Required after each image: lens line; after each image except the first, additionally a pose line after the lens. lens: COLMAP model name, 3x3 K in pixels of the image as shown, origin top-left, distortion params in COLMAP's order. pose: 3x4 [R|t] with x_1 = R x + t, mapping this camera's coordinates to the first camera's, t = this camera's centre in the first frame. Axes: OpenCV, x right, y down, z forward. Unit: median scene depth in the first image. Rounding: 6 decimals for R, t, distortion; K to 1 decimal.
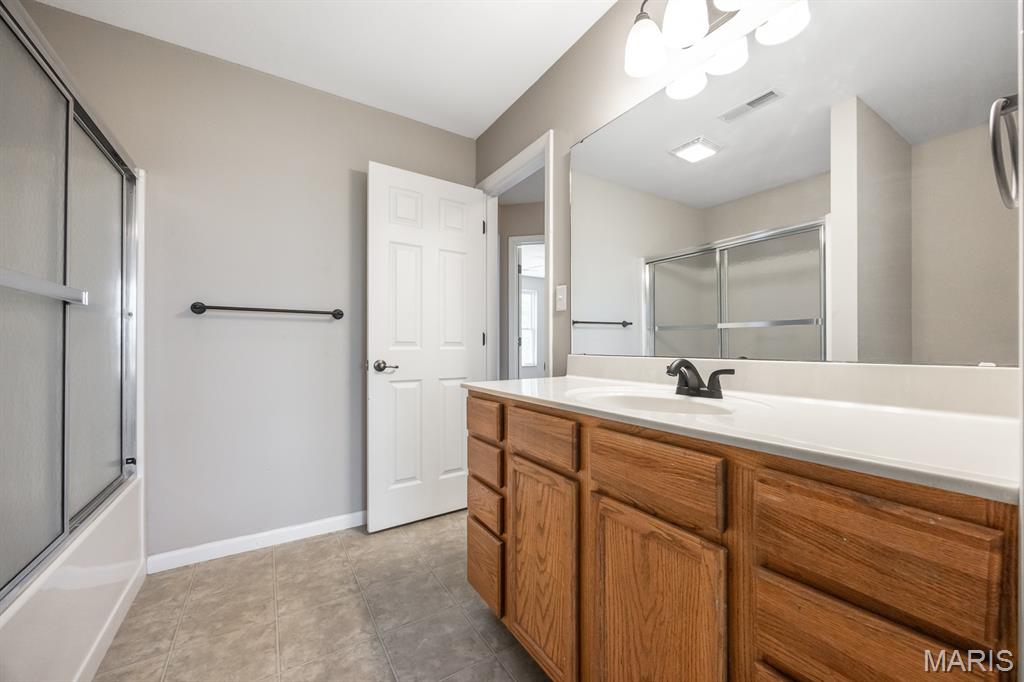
lens RADIAL K [[389.4, 0, 513.2], [0, 389.4, 345.2], [0, 0, 1]] dist [-0.001171, -0.000258]
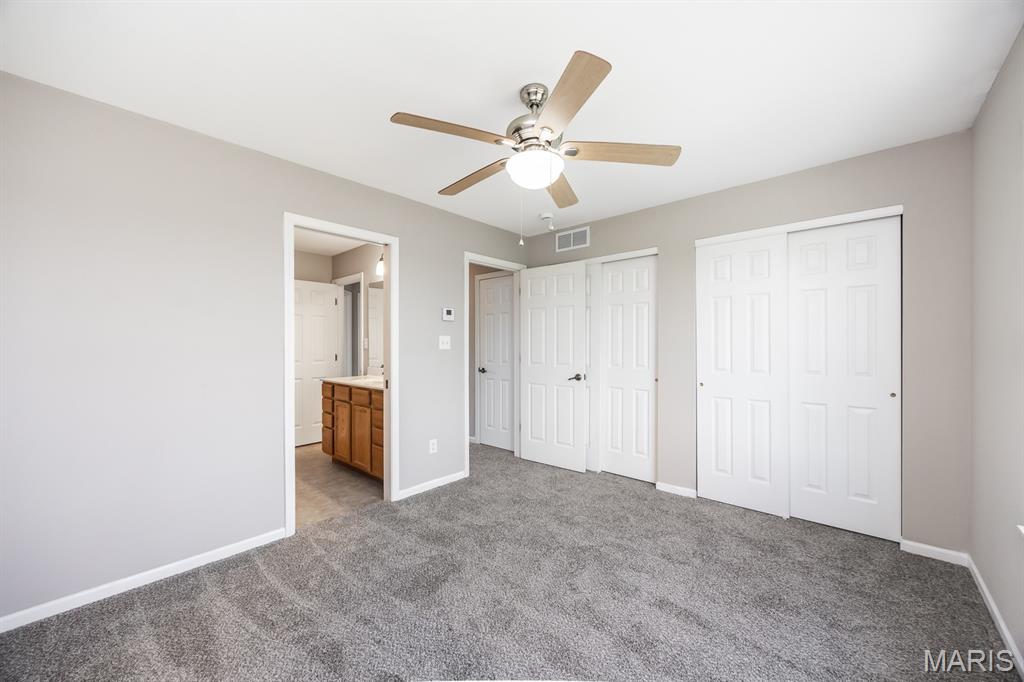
lens RADIAL K [[389.4, 0, 513.2], [0, 389.4, 345.2], [0, 0, 1]] dist [-0.001171, -0.000258]
pose [[0.962309, 0.000706, 0.271957, 0.408519], [-0.005546, 0.999840, 0.017028, -0.178401], [-0.271901, -0.017894, 0.962159, -1.883625]]
